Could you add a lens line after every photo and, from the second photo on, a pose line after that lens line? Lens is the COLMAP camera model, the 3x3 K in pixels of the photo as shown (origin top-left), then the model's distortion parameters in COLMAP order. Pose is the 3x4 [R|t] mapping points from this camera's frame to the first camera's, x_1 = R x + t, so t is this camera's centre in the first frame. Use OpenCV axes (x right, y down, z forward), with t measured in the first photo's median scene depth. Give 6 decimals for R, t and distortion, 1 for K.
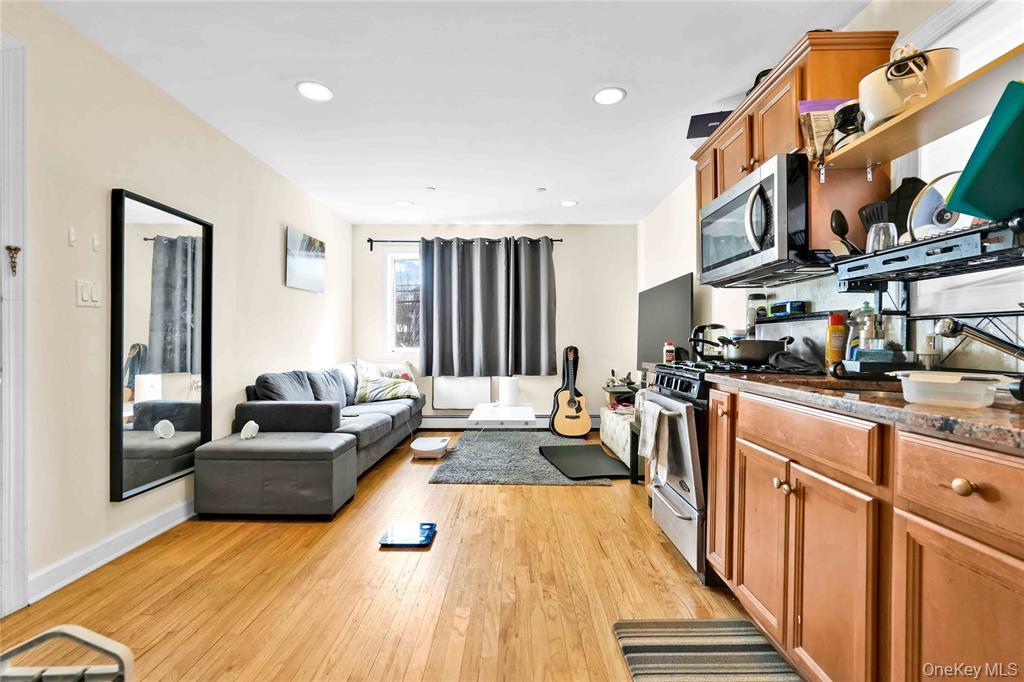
lens RADIAL K [[454.9, 0, 507.6], [0, 454.9, 343.1], [0, 0, 1]] dist [-0.007393, 0.001020]
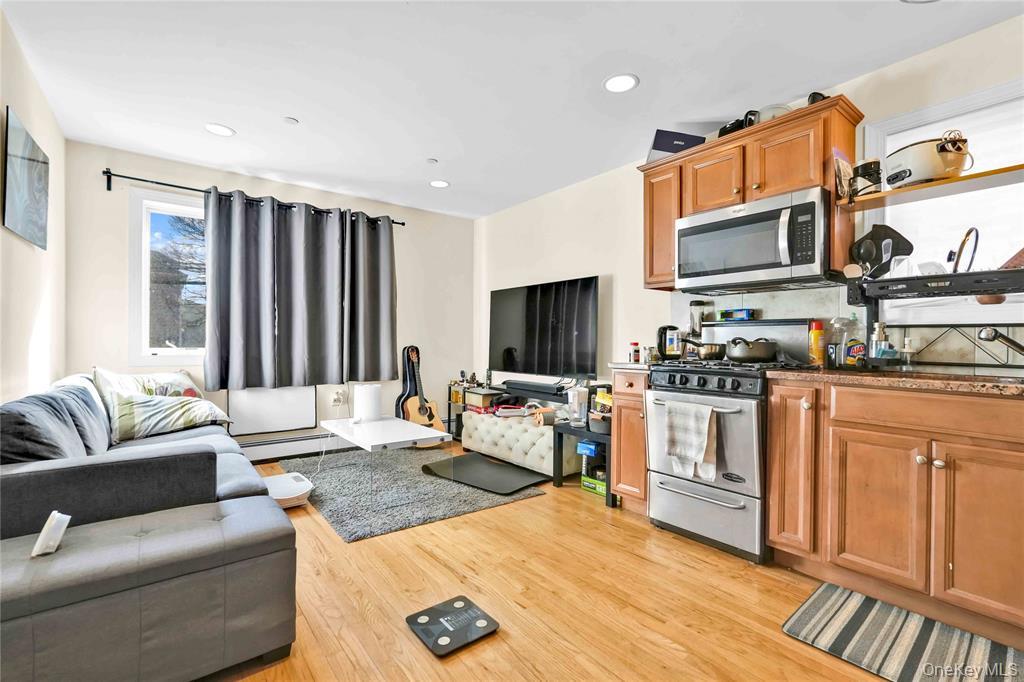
lens RADIAL K [[454.9, 0, 507.6], [0, 454.9, 343.1], [0, 0, 1]] dist [-0.007393, 0.001020]
pose [[0.781170, 0.001239, 0.624318, -0.297595], [-0.003382, 0.999992, 0.002247, -0.000892], [-0.624310, -0.003867, 0.781167, 0.216700]]
